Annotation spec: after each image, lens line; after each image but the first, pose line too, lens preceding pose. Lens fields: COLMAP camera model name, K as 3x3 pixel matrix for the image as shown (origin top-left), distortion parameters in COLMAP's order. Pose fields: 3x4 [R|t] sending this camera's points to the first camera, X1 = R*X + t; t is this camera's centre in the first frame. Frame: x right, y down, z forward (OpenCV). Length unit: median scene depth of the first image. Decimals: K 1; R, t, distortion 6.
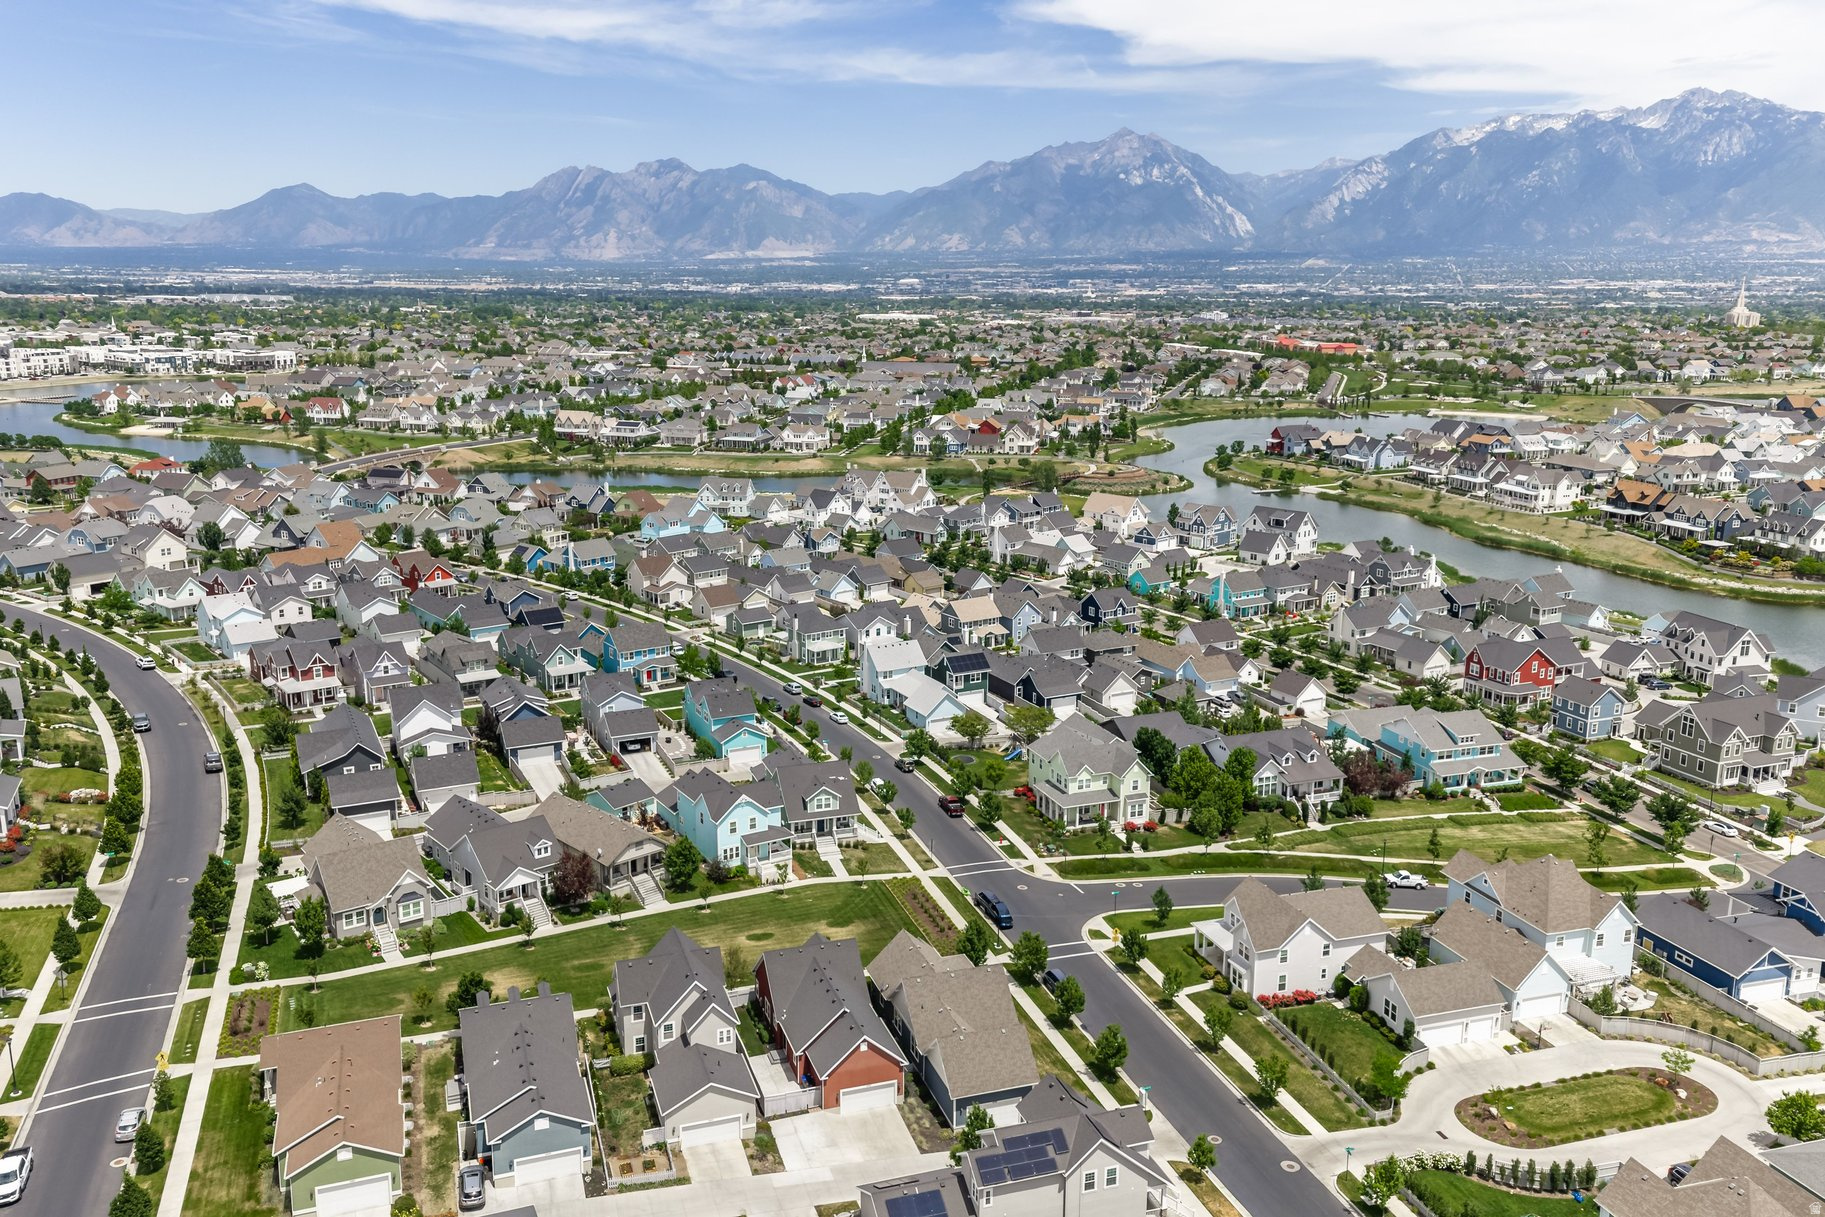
lens RADIAL K [[1491.7, 0, 912.5], [0, 1491.7, 608.5], [0, 0, 1]] dist [0.122431, -0.067096]
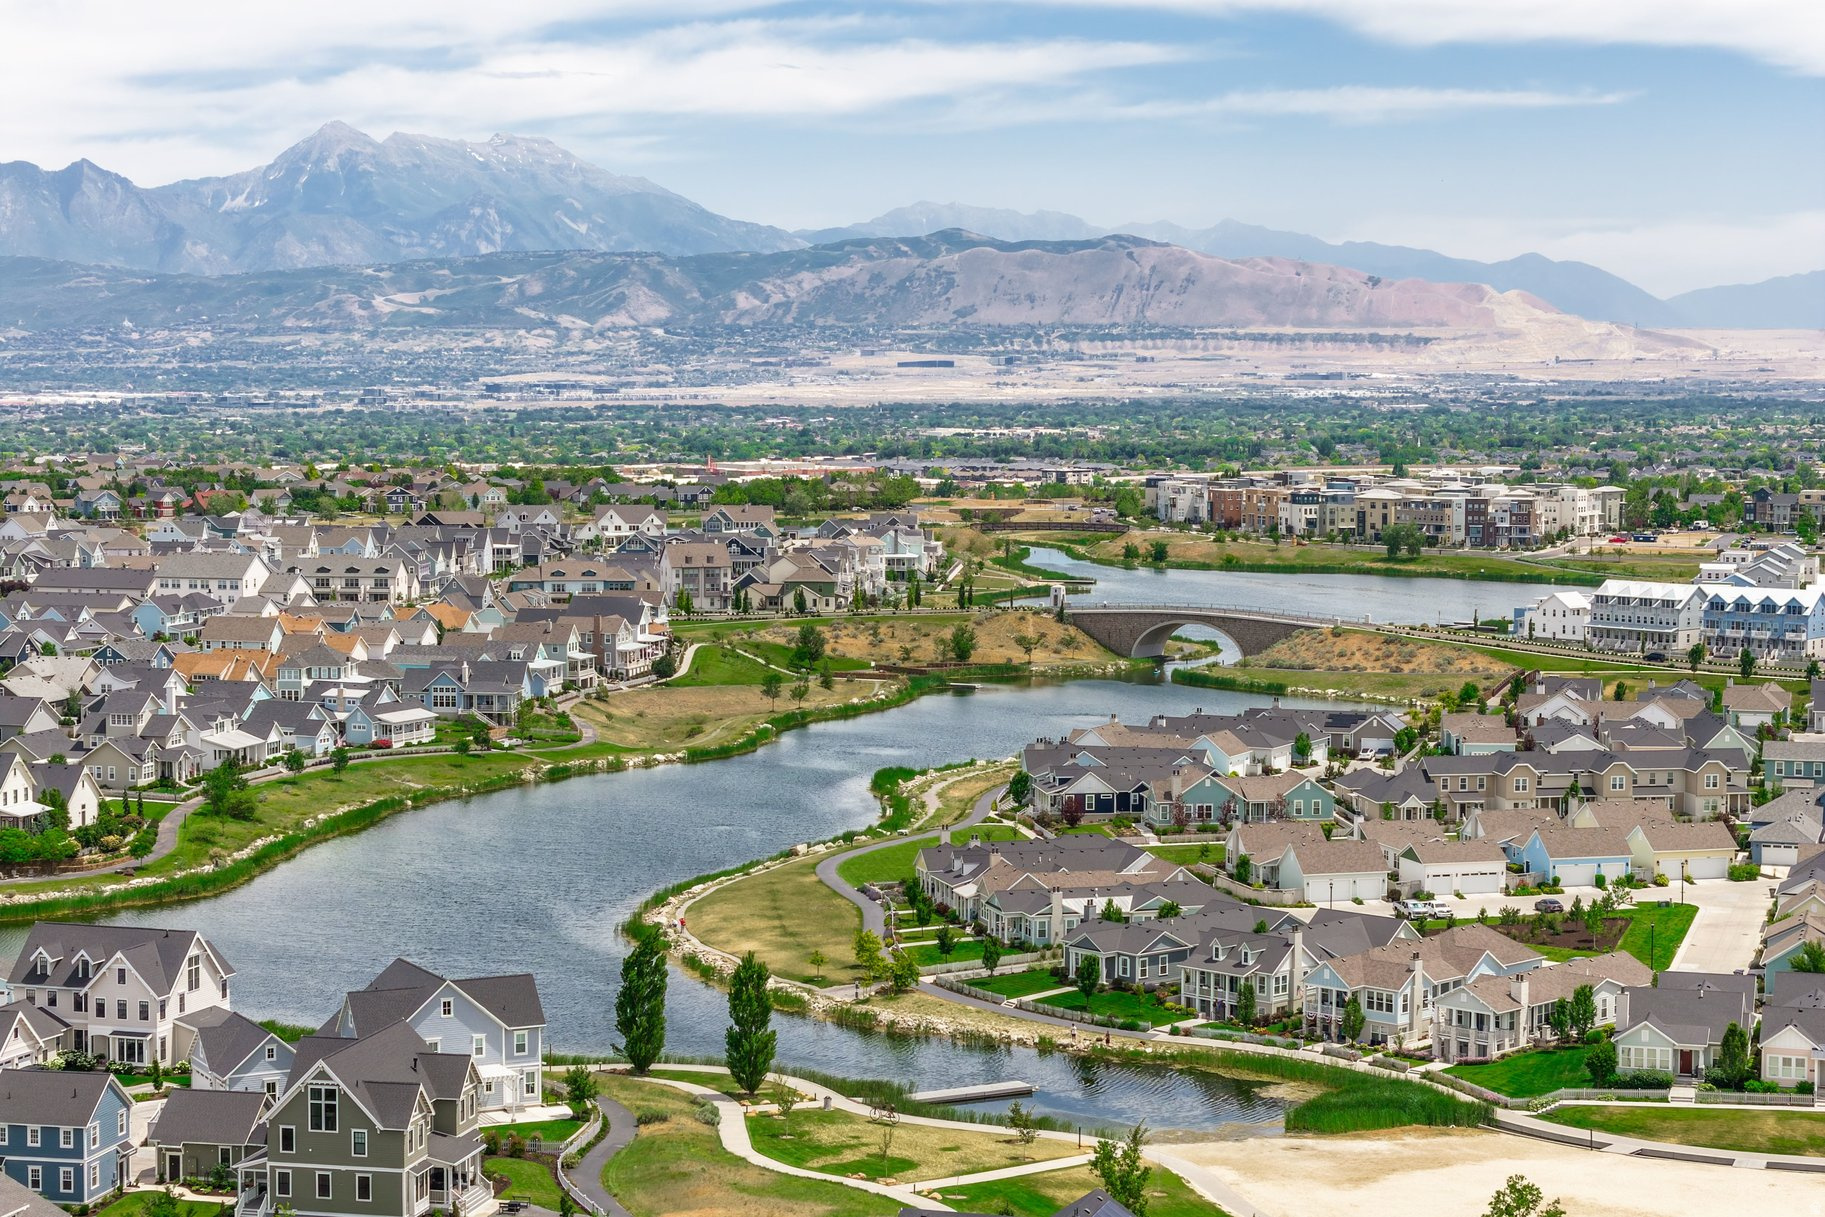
lens RADIAL K [[3619.1, 0, 912.5], [0, 3619.1, 608.5], [0, 0, 1]] dist [-0.044965, 0.807107]
pose [[0.576854, -0.062941, 0.814418, -0.240128], [0.186668, 0.980802, -0.056417, 0.021985], [-0.795232, 0.184570, 0.577529, 0.193586]]
